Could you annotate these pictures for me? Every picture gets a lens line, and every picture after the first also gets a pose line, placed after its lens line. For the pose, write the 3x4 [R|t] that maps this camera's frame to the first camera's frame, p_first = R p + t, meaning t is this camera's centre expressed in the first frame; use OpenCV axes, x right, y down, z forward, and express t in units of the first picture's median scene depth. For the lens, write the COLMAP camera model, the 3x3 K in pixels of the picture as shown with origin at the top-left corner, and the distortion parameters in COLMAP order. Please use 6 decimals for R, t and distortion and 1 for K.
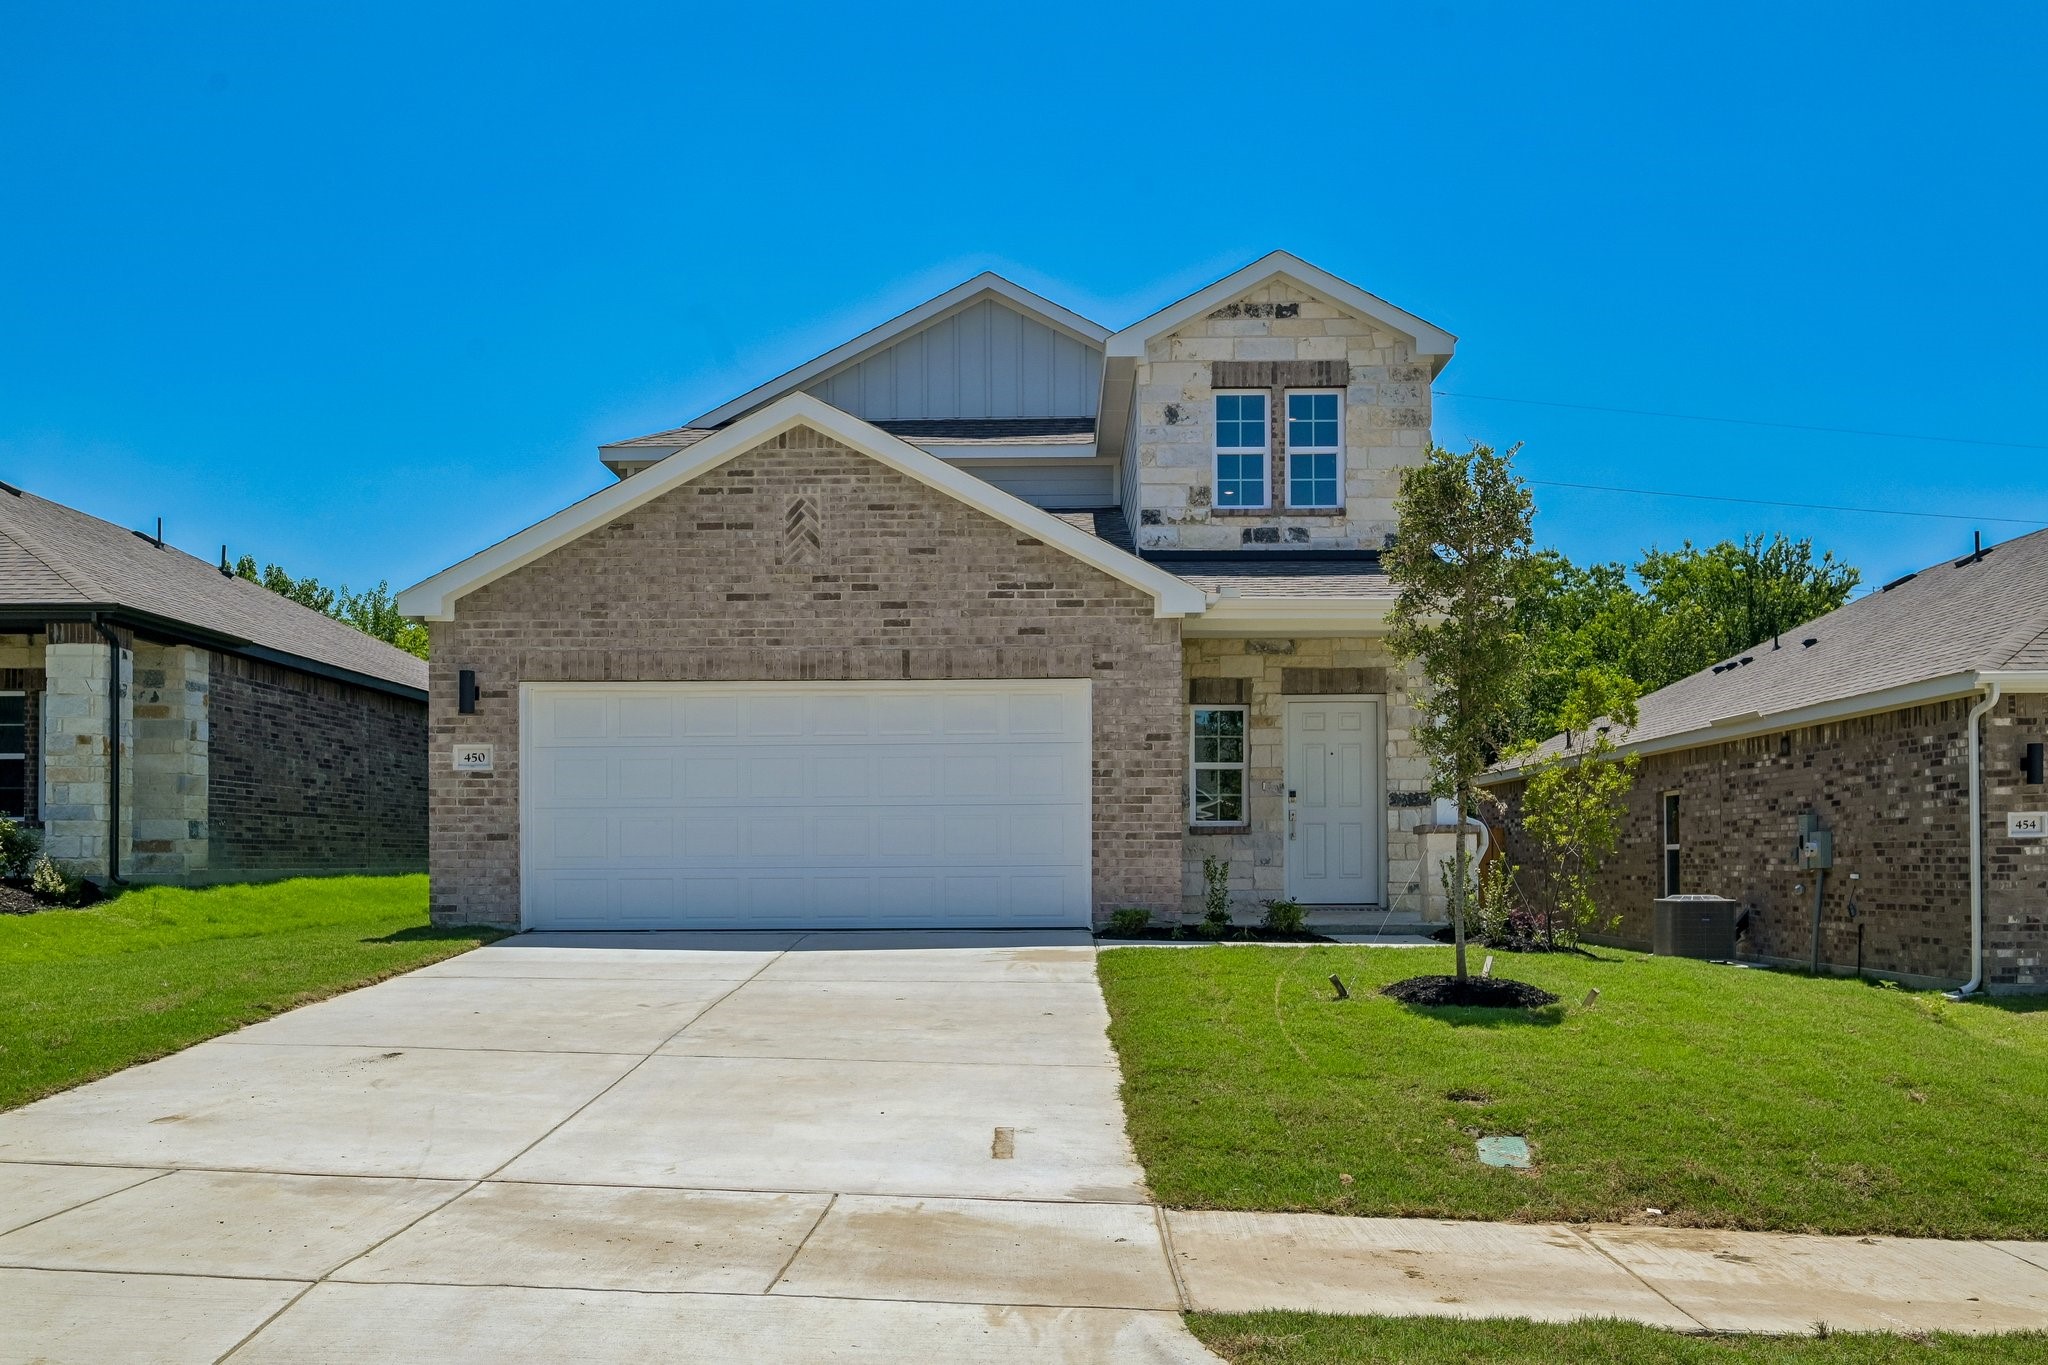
lens RADIAL K [[1767.3, 0, 1015.4], [0, 1767.3, 687.4], [0, 0, 1]] dist [-0.003718, -0.006268]
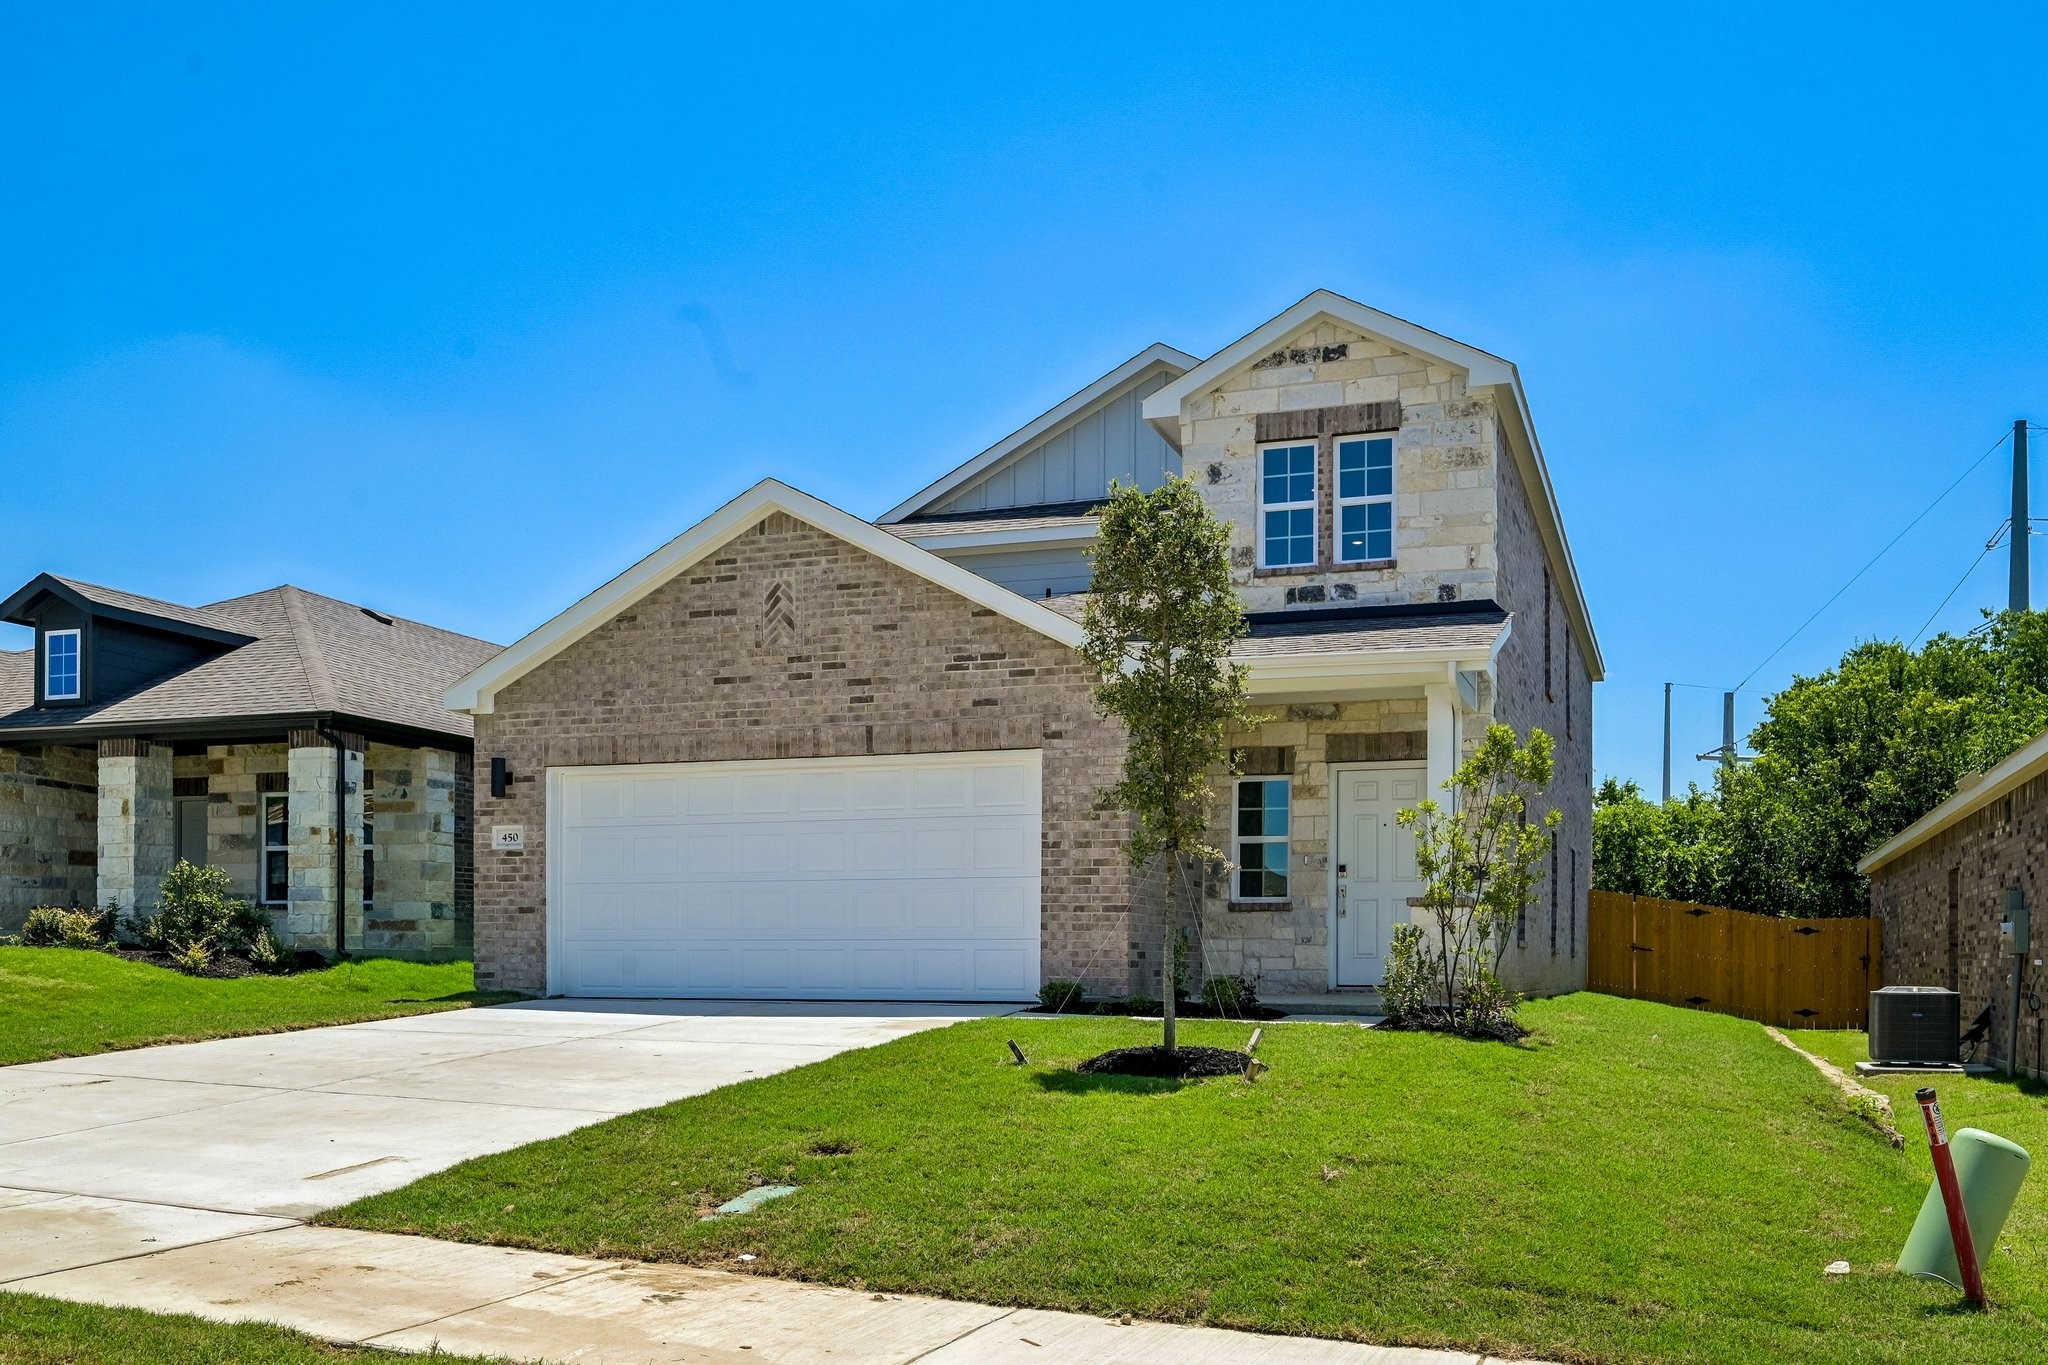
lens RADIAL K [[1767.3, 0, 909.8], [0, 1767.3, 810.0], [0, 0, 1]] dist [-0.003718, -0.006268]
pose [[0.947786, -0.017245, -0.318440, 0.276197], [0.021836, 0.999703, 0.010854, 0.016261], [0.318158, -0.017241, 0.947881, 0.043847]]
